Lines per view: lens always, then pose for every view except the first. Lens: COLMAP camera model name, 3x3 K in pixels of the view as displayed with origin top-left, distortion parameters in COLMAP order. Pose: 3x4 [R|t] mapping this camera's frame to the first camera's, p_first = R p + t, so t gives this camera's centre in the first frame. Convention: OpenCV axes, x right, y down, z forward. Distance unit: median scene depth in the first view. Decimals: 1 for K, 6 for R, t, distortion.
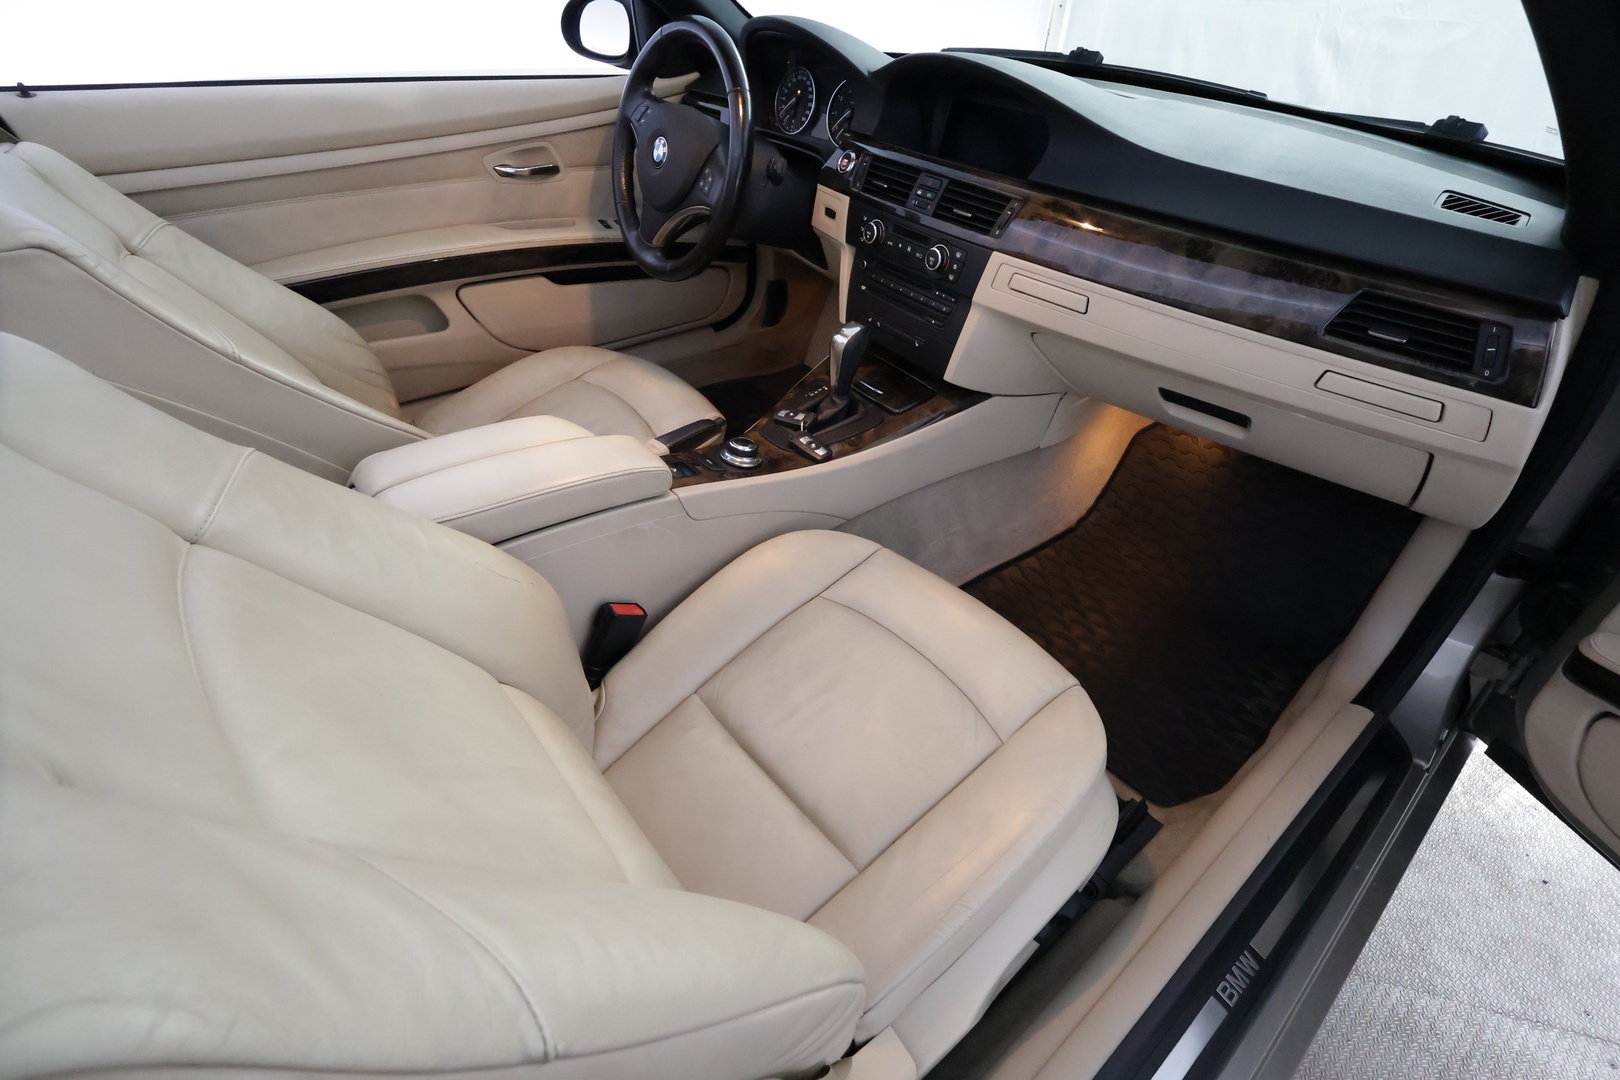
lens RADIAL K [[752.4, 0, 809.2], [0, 752.4, 546.6], [0, 0, 1]] dist [-0.000722, 0.000874]
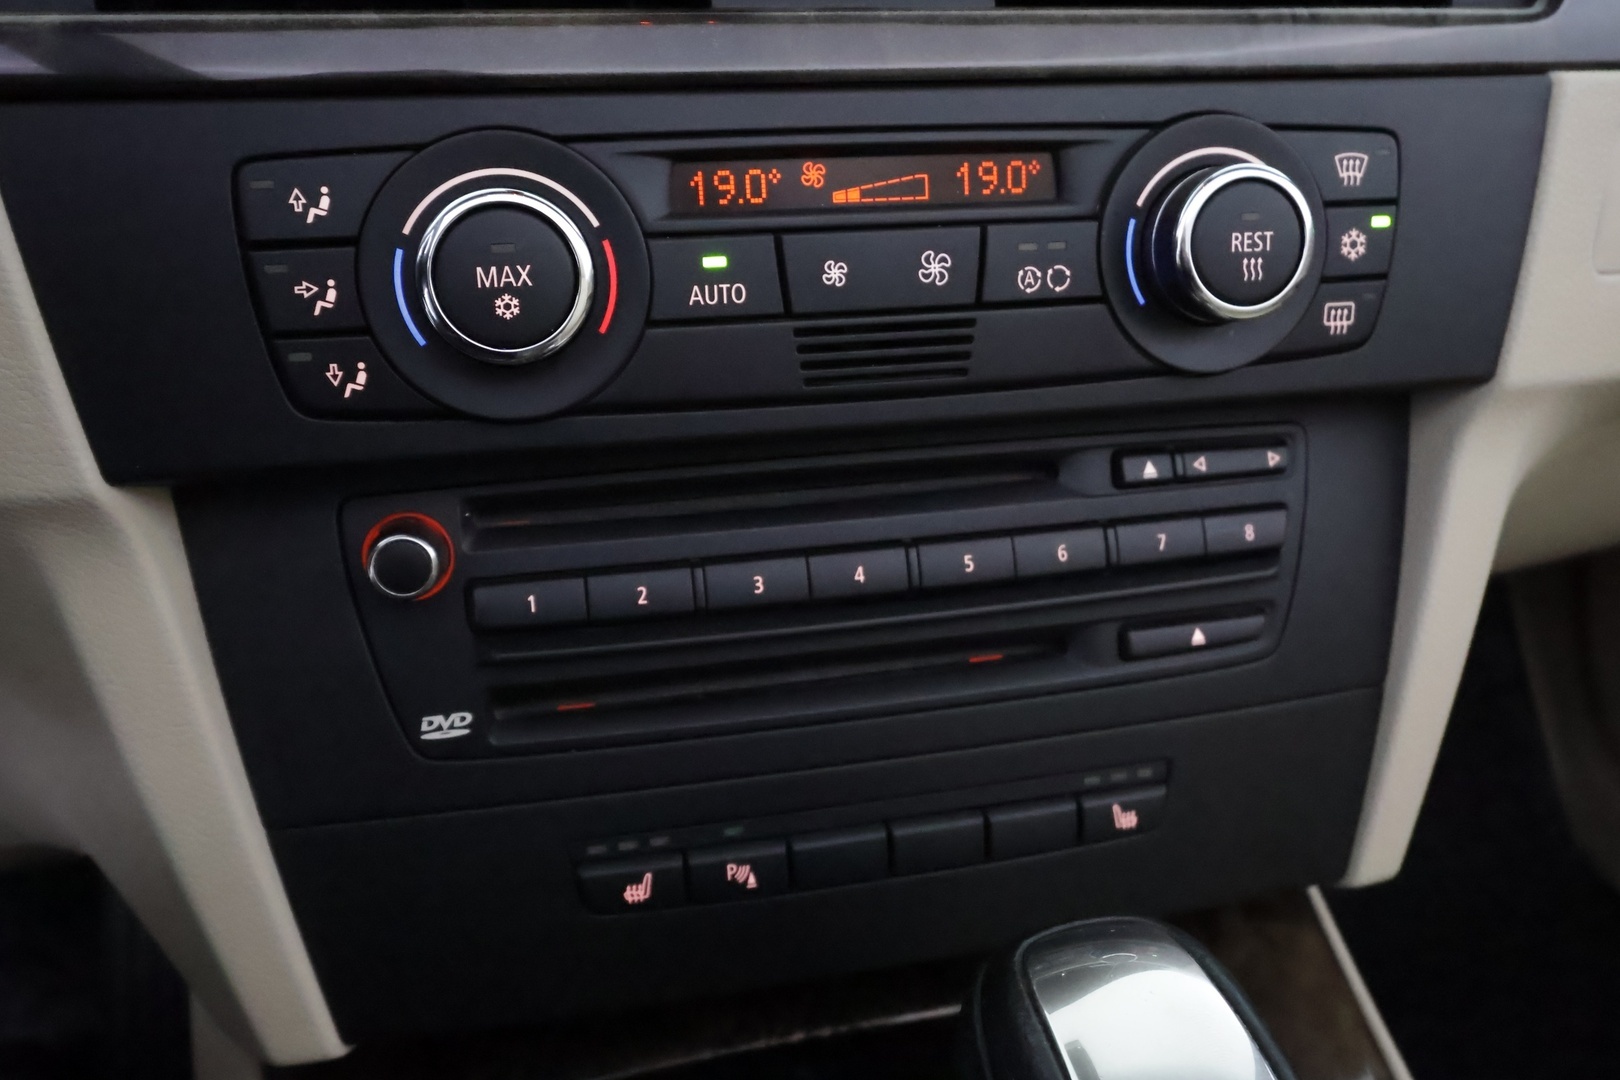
lens RADIAL K [[1259.8, 0, 813.0], [0, 1259.8, 552.4], [0, 0, 1]] dist [0.009480, 0.004773]
pose [[0.386197, -0.373923, 0.843228, -0.080896], [0.593013, 0.800848, 0.083531, -0.385592], [-0.706532, 0.467786, 0.531027, 0.916830]]
